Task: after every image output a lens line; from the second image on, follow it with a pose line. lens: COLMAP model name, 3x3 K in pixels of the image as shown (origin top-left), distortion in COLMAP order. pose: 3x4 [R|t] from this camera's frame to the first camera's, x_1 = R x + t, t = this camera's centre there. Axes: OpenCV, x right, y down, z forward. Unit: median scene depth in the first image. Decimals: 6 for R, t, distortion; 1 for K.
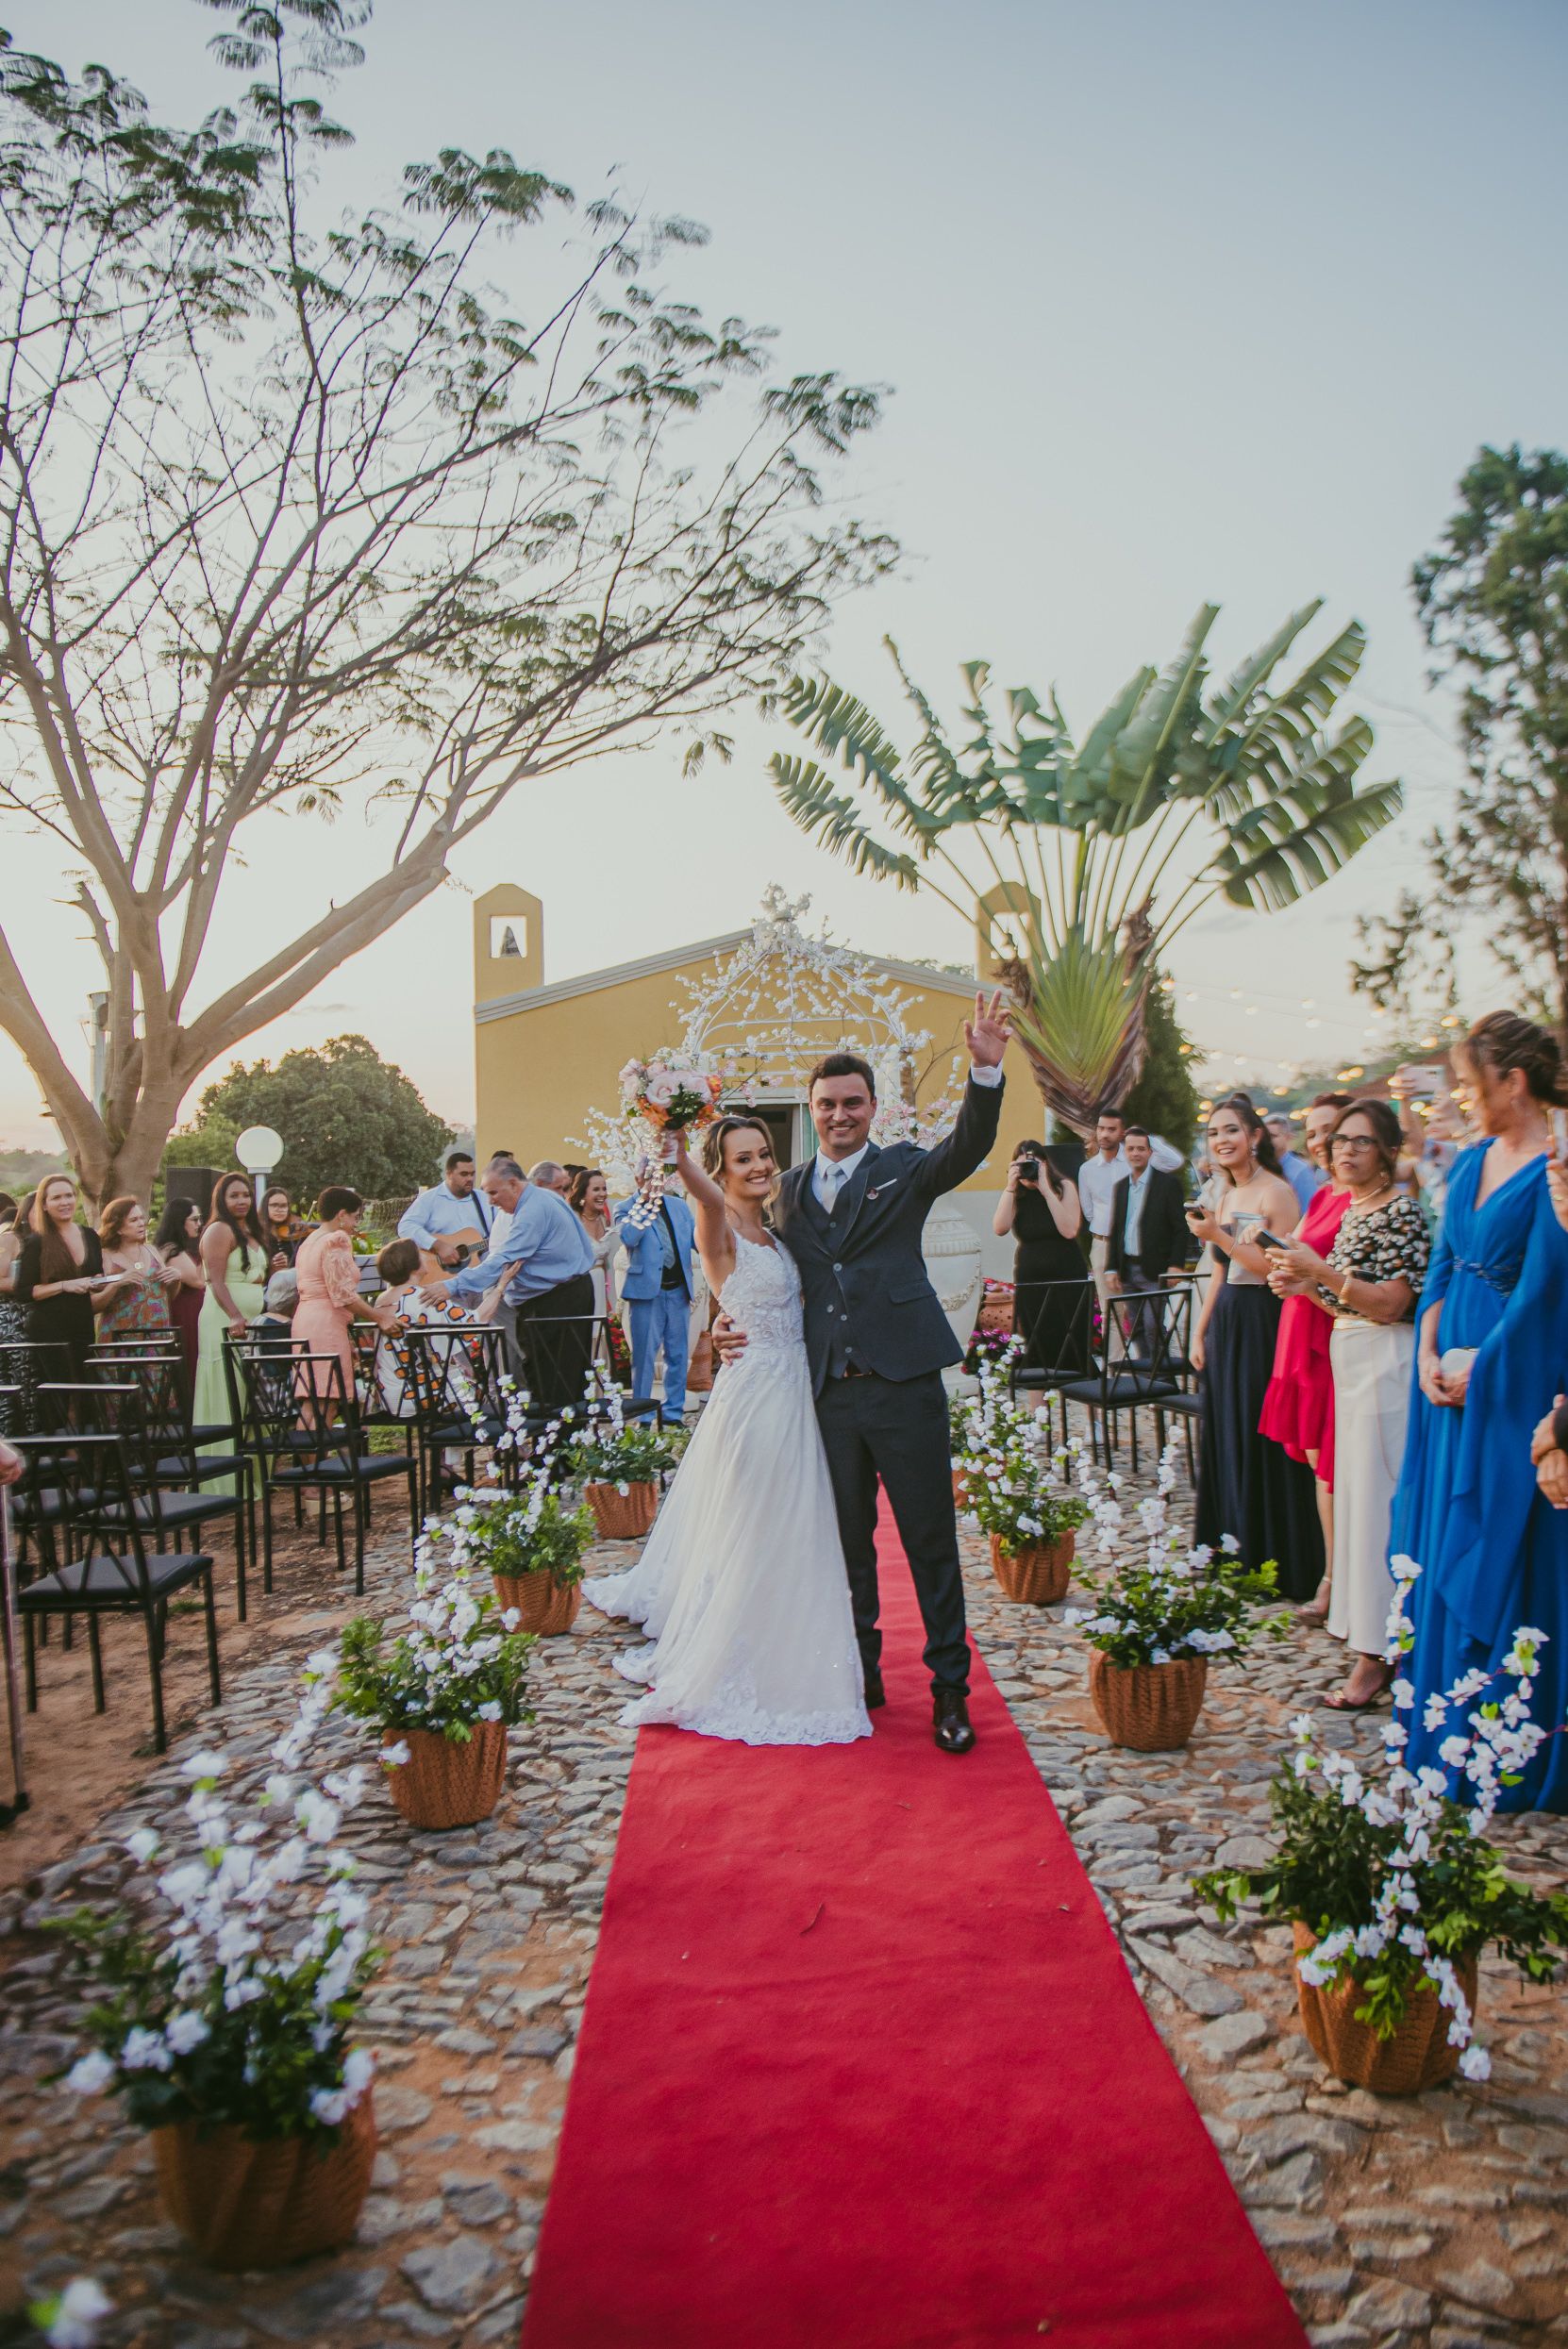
lens RADIAL K [[1714.8, 0, 781.7], [0, 1714.8, 1151.7], [0, 0, 1]] dist [-0.047631, 0.006099]
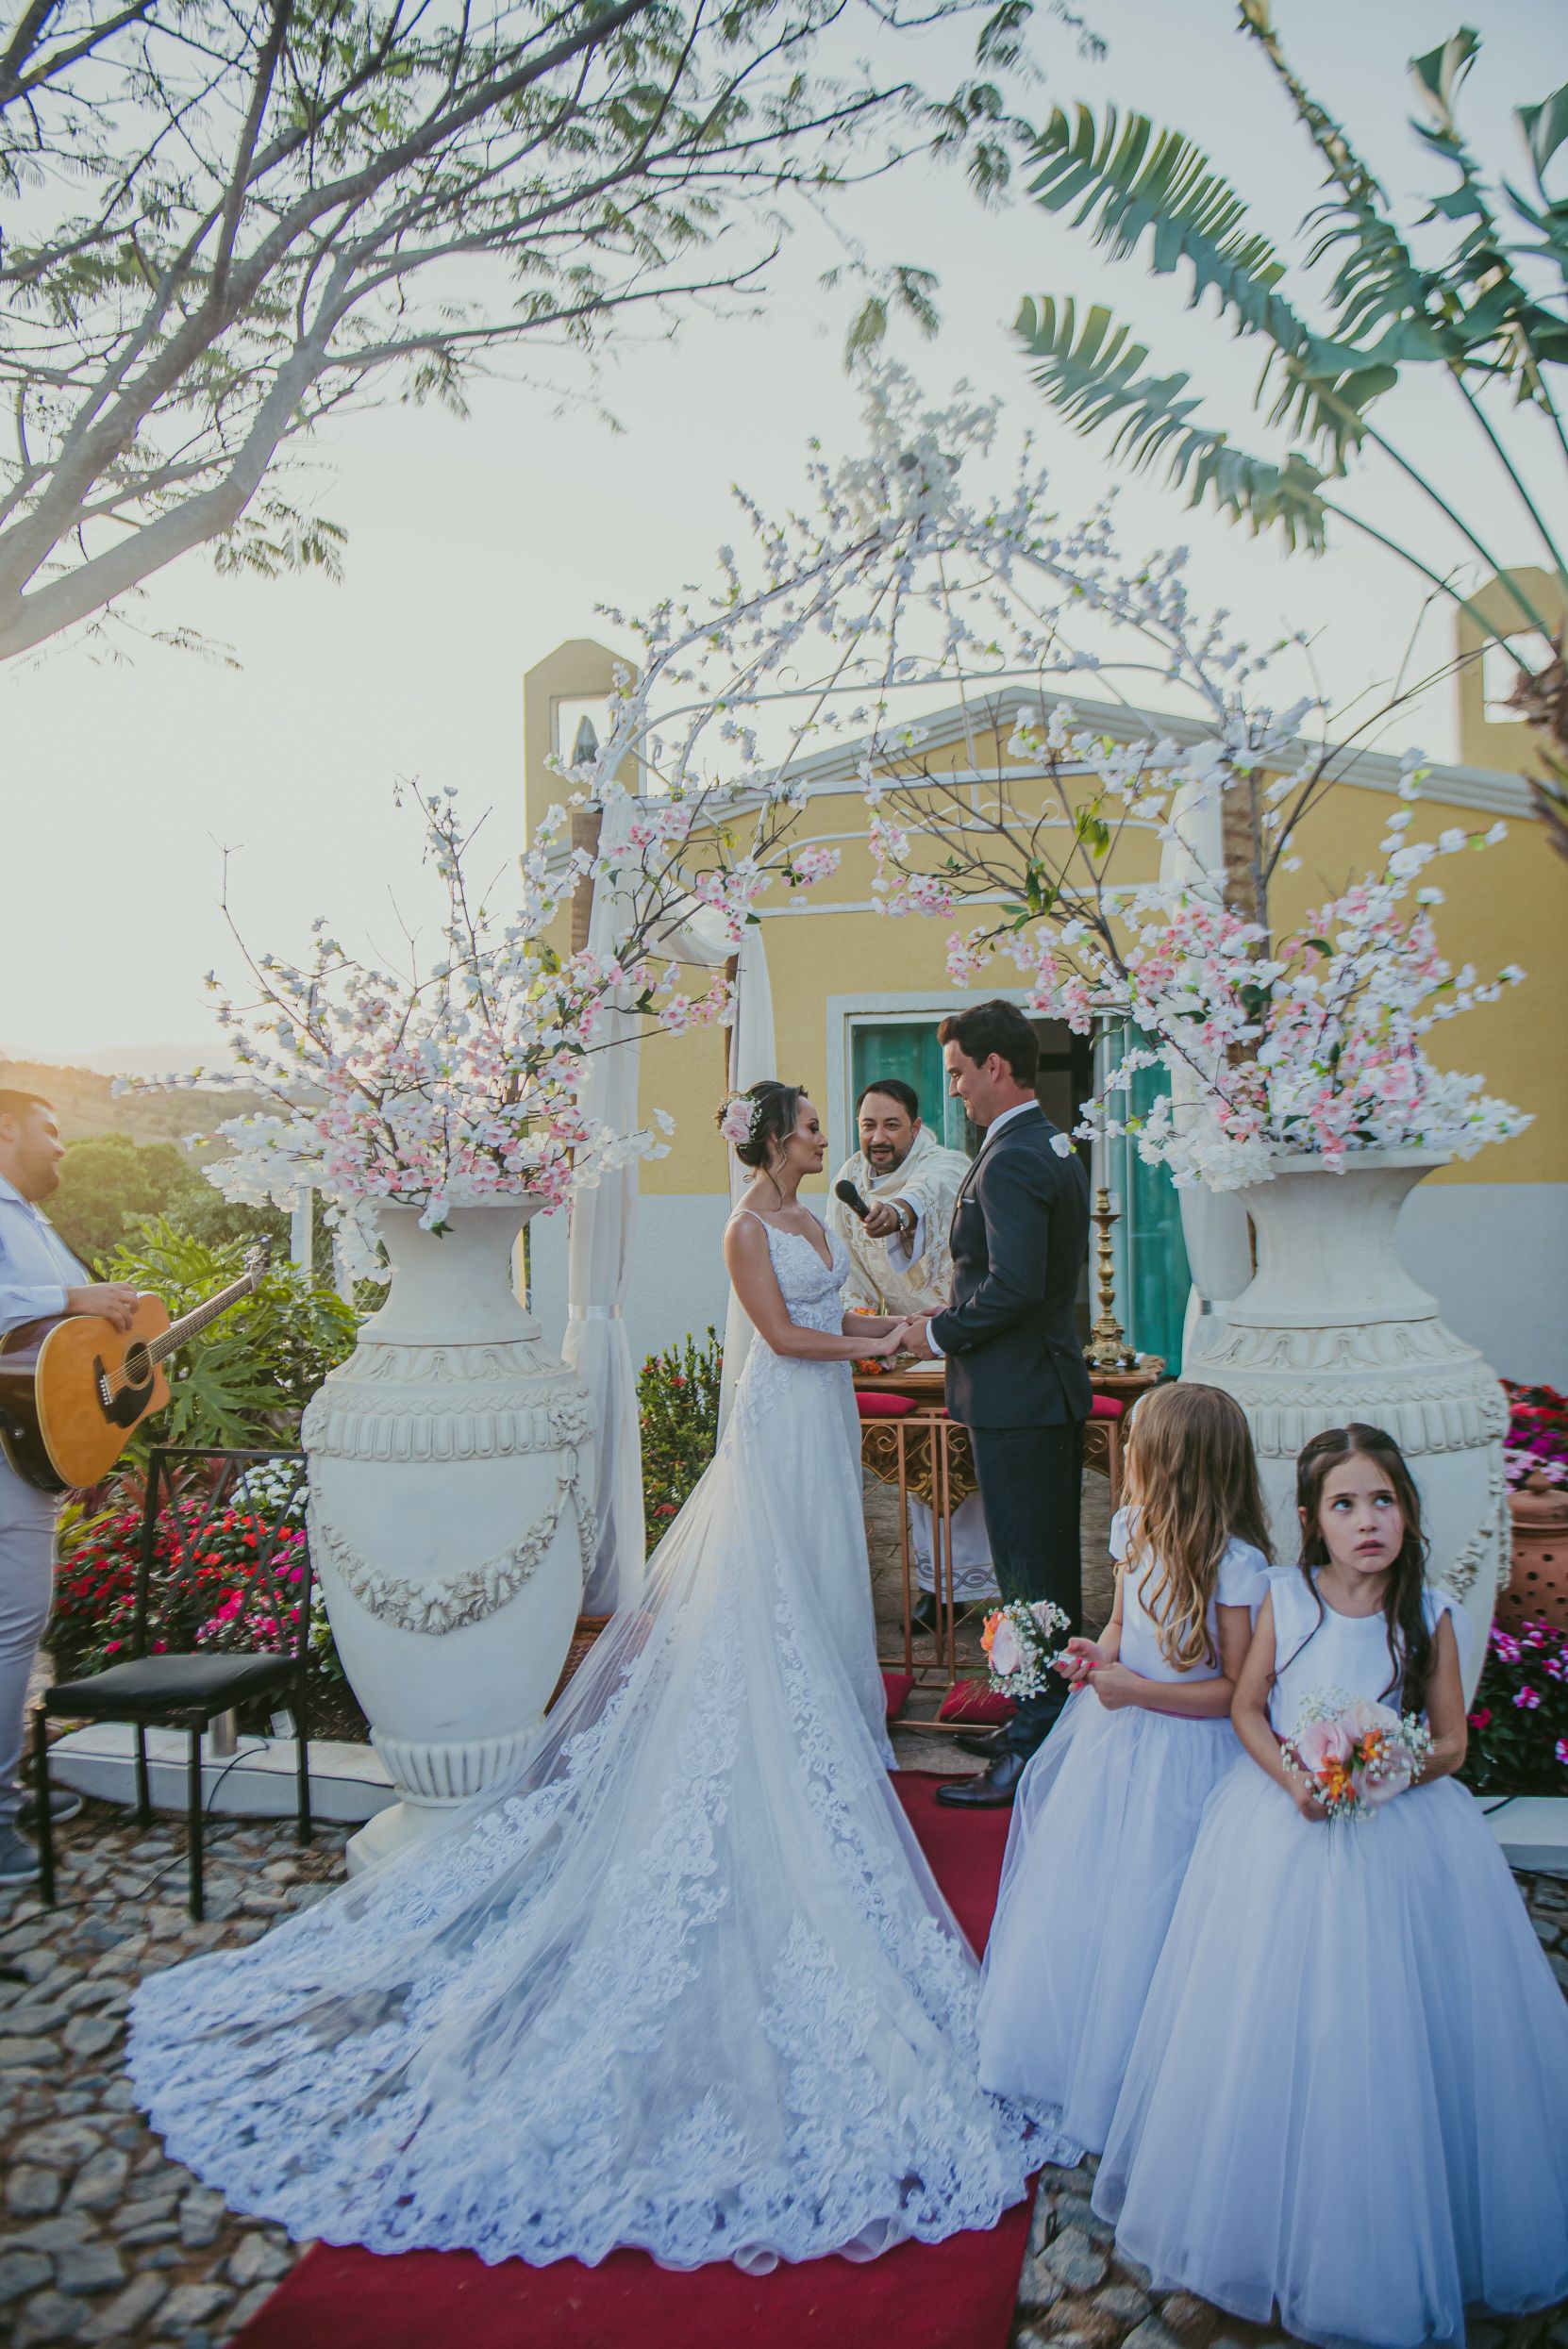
lens RADIAL K [[1658.3, 0, 801.7], [0, 1658.3, 1161.9], [0, 0, 1]] dist [-0.052653, 0.003582]
pose [[0.967707, 0.001900, -0.252071, 0.055655], [0.003586, 0.999767, 0.021299, 0.006645], [0.252052, -0.021515, 0.967474, 0.539626]]
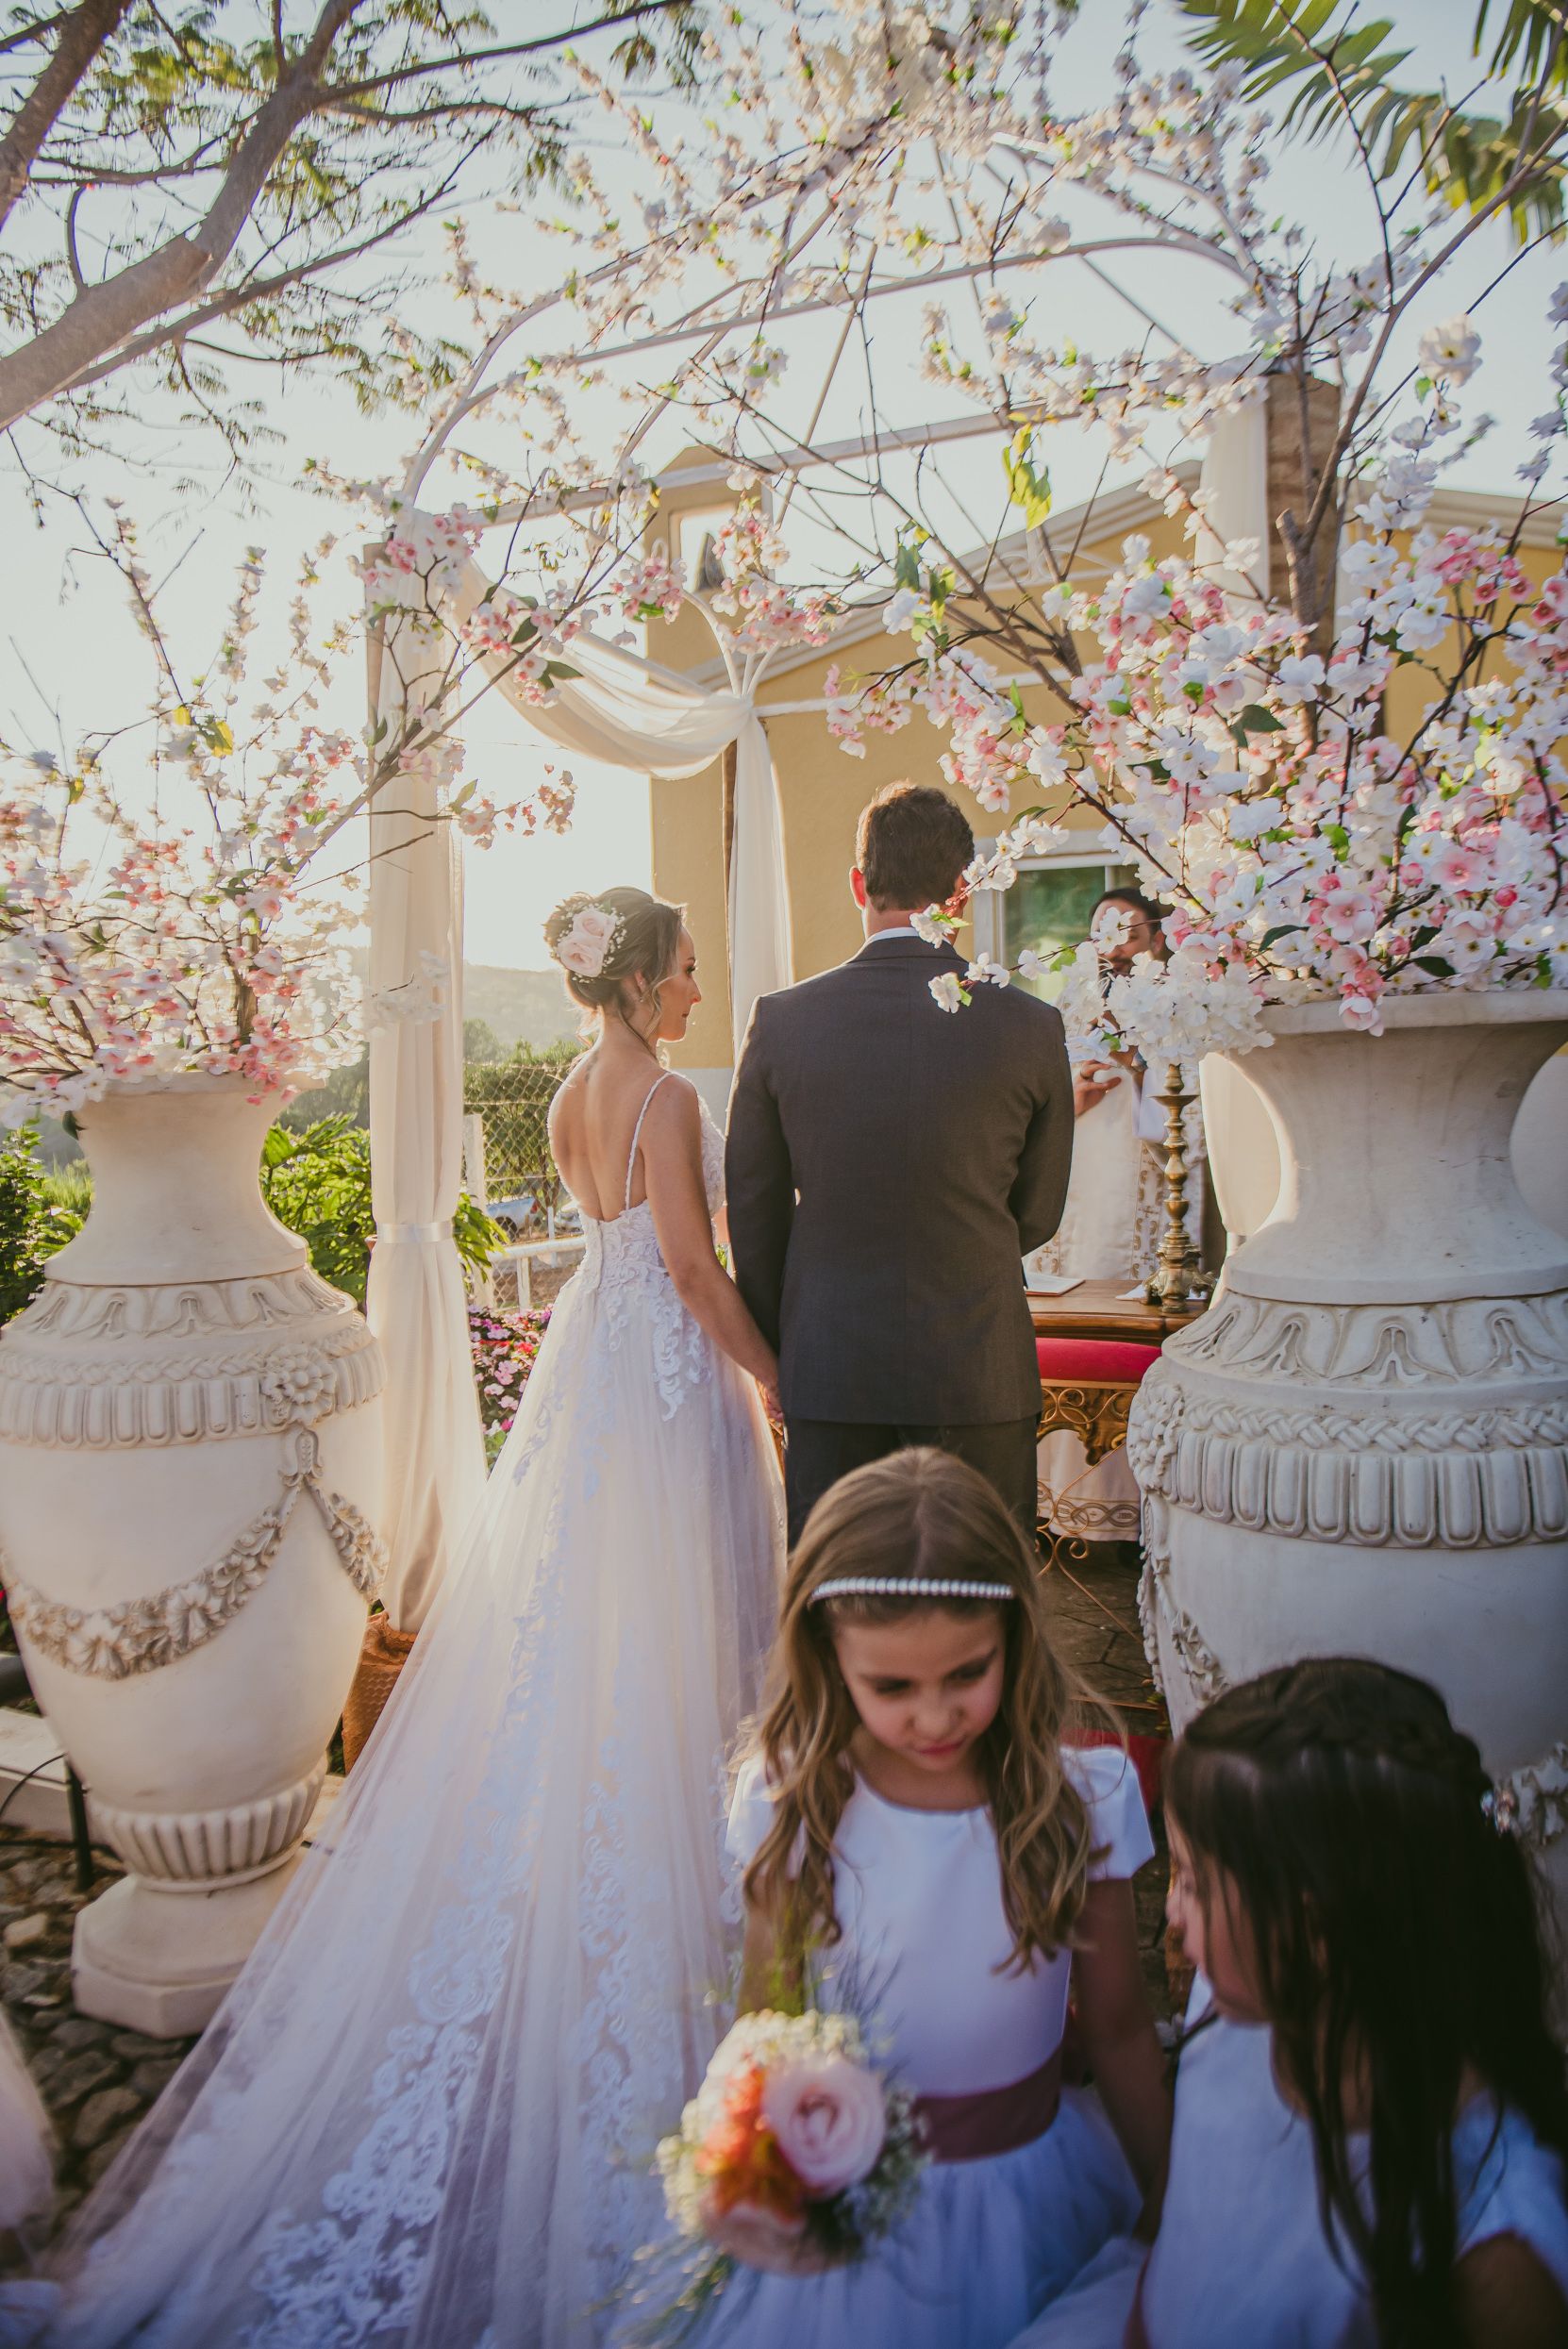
lens RADIAL K [[1599.9, 0, 807.2], [0, 1599.9, 1156.2], [0, 0, 1]] dist [-0.041850, -0.007579]
pose [[0.910177, 0.025917, -0.413408, 0.076775], [0.015732, 0.995158, 0.097023, 0.009597], [0.413920, -0.094811, 0.905362, 0.632827]]
